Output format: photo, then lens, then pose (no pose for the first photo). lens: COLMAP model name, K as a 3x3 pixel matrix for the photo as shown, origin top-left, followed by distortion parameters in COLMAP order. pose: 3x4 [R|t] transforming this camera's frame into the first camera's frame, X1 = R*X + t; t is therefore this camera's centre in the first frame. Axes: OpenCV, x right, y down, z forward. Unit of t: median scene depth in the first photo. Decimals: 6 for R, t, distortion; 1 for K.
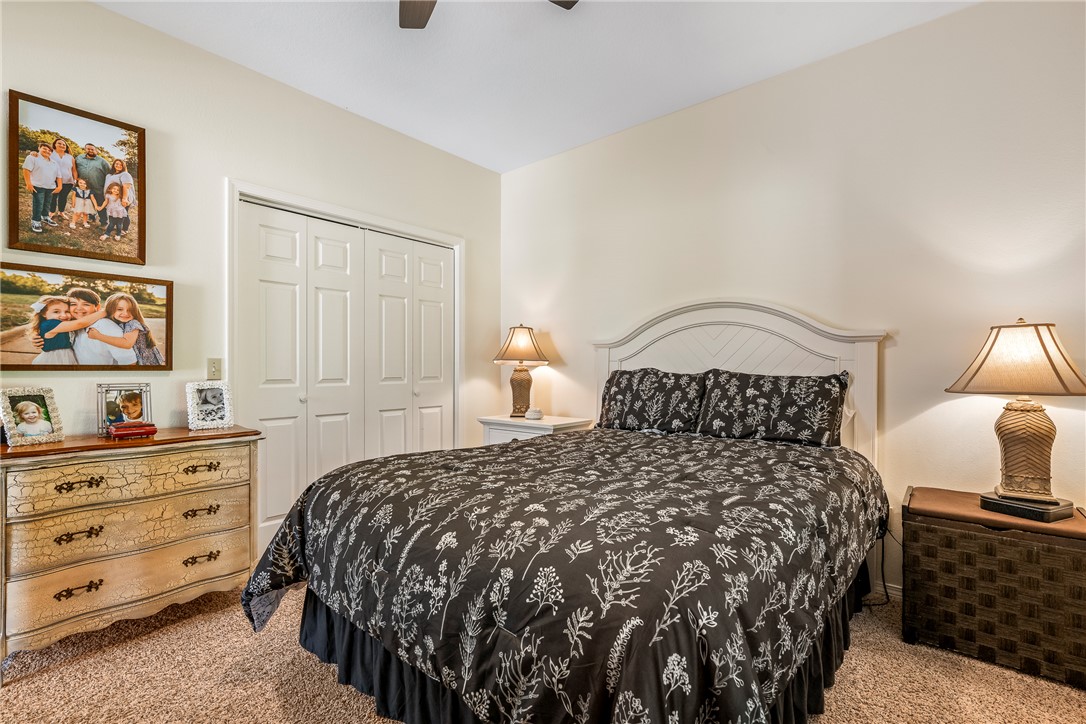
lens RADIAL K [[493.1, 0, 542.2], [0, 493.1, 368.6], [0, 0, 1]] dist [-0.002099, 0.000380]
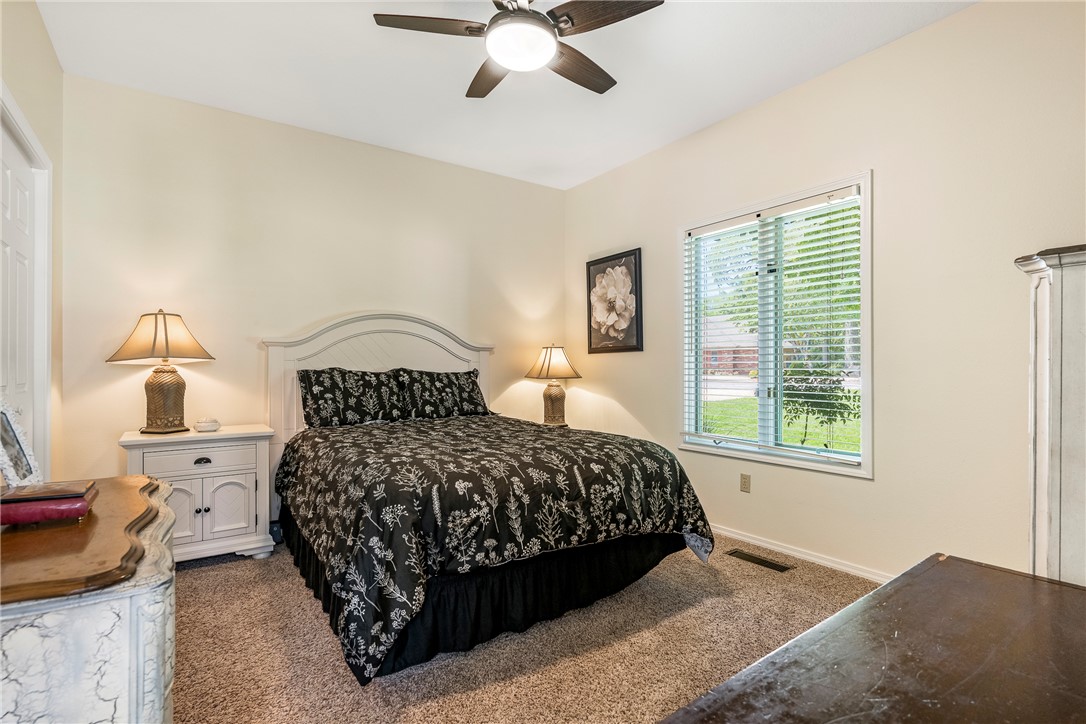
lens RADIAL K [[534.9, 0, 539.4], [0, 534.9, 362.4], [0, 0, 1]] dist [-0.001027, -0.000091]
pose [[0.260717, 0.003122, 0.965410, -0.954061], [0.002007, 0.999991, -0.003776, -0.008465], [-0.965413, 0.002922, 0.260709, 0.320449]]
